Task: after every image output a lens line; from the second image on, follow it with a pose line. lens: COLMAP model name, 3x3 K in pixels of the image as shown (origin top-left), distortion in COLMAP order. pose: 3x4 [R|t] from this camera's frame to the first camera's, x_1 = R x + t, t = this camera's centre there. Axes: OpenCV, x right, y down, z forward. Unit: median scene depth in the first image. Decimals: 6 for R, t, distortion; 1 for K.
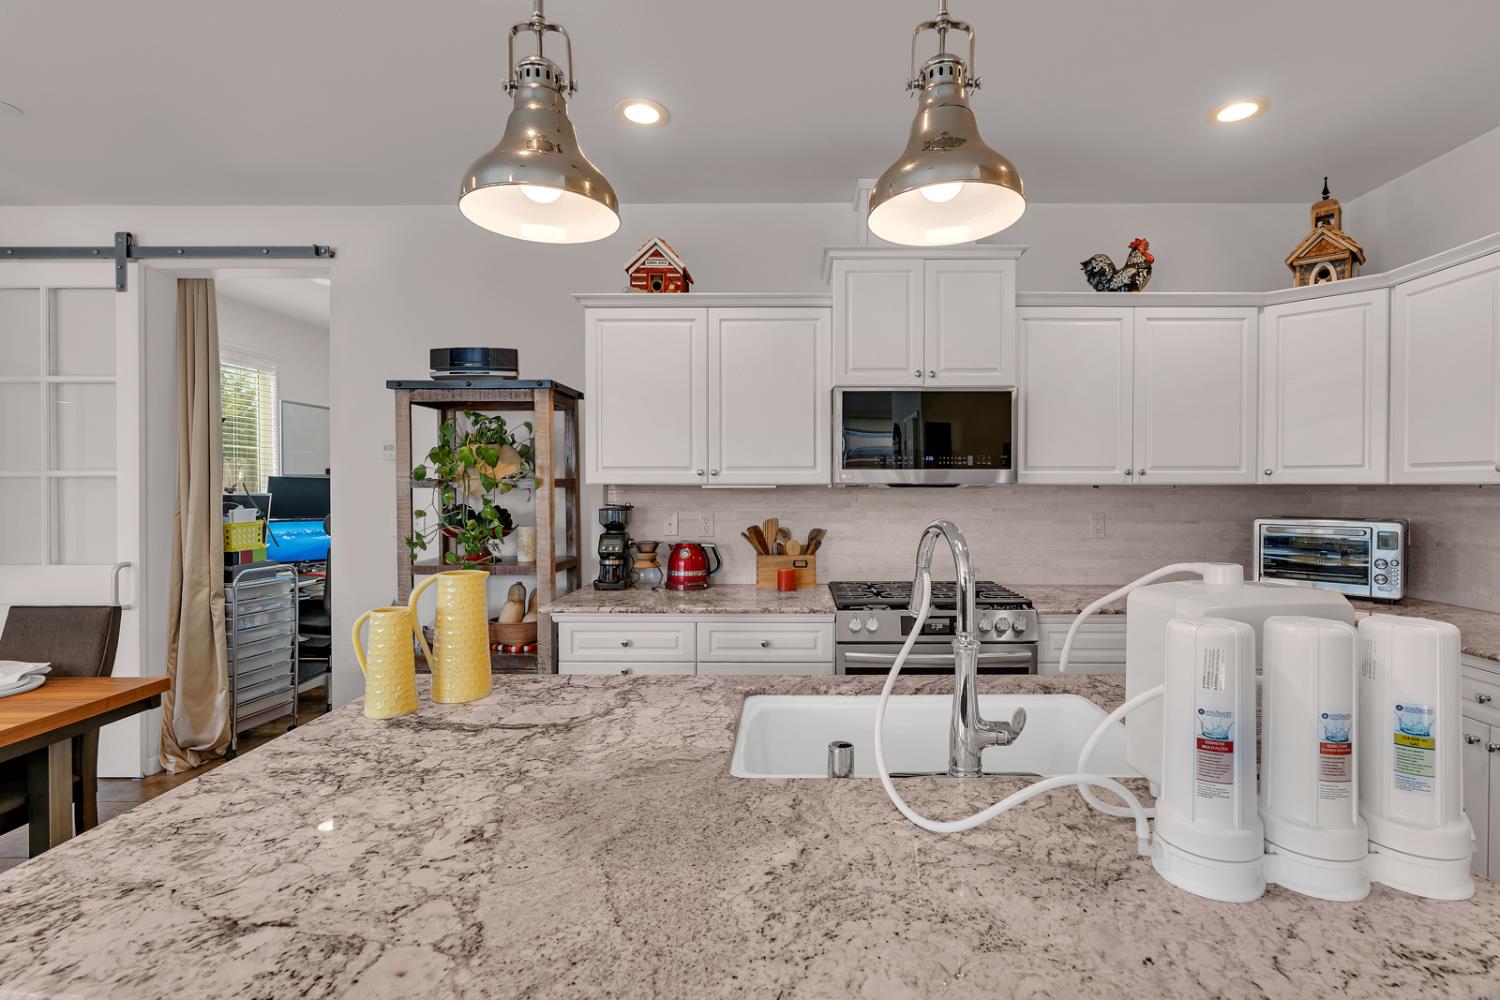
lens RADIAL K [[681.1, 0, 761.2], [0, 681.1, 494.4], [0, 0, 1]] dist [-0.010112, 0.003334]
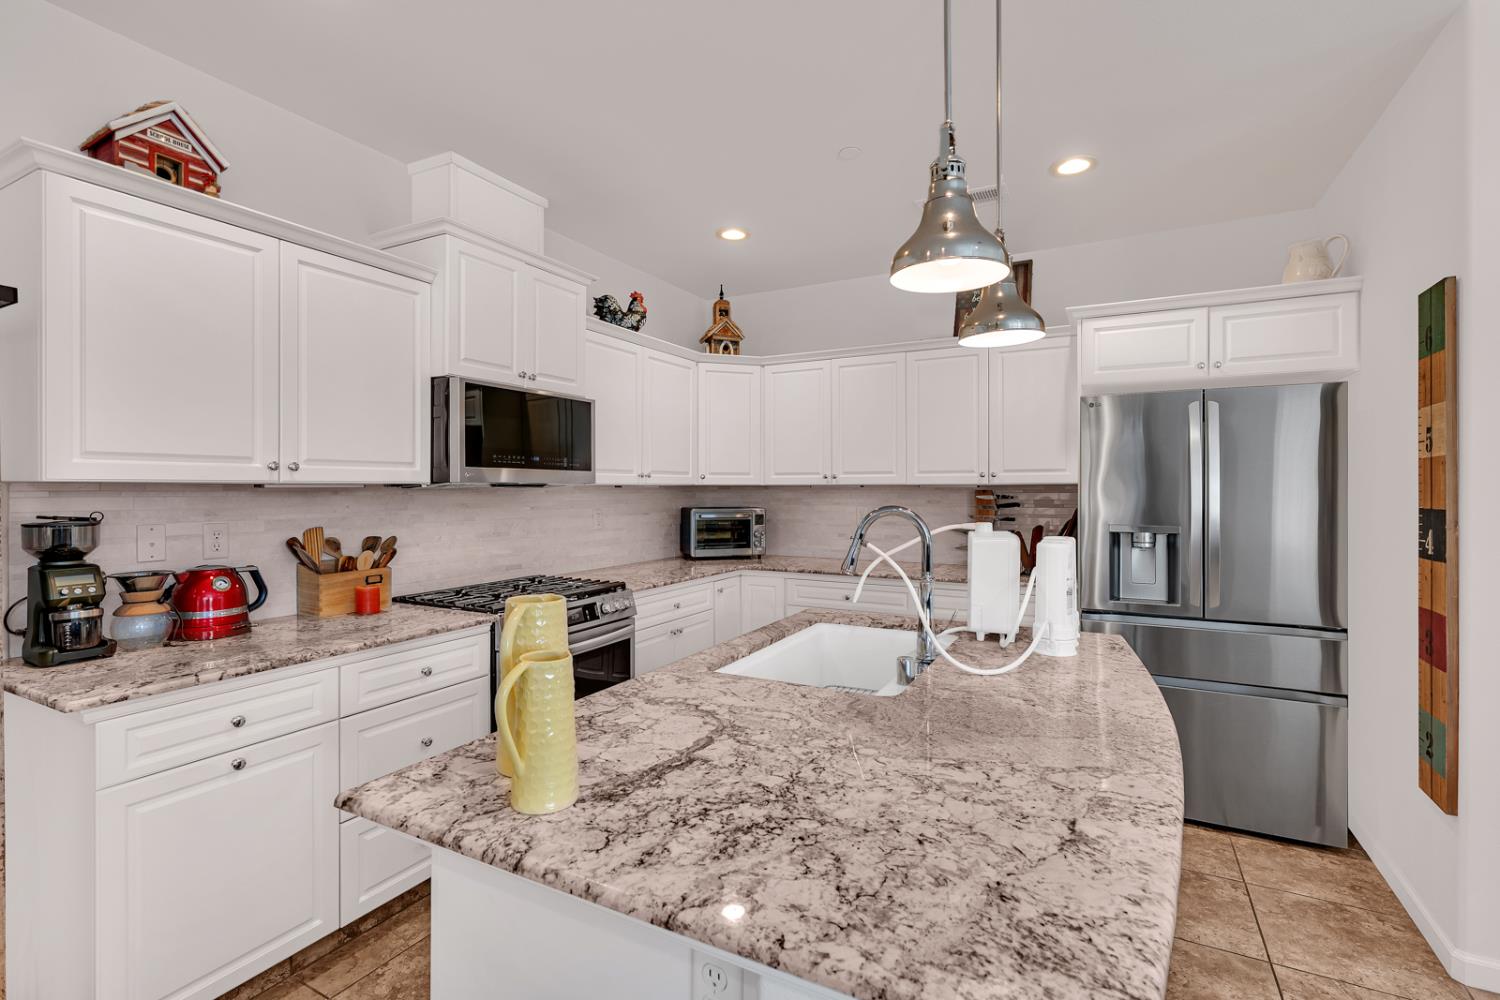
lens RADIAL K [[681.1, 0, 761.2], [0, 681.1, 494.4], [0, 0, 1]] dist [-0.010112, 0.003334]
pose [[0.458365, -0.008921, 0.888719, -1.074058], [0.009666, 0.999941, 0.005052, -0.002330], [-0.888711, 0.006274, 0.458424, 0.470373]]
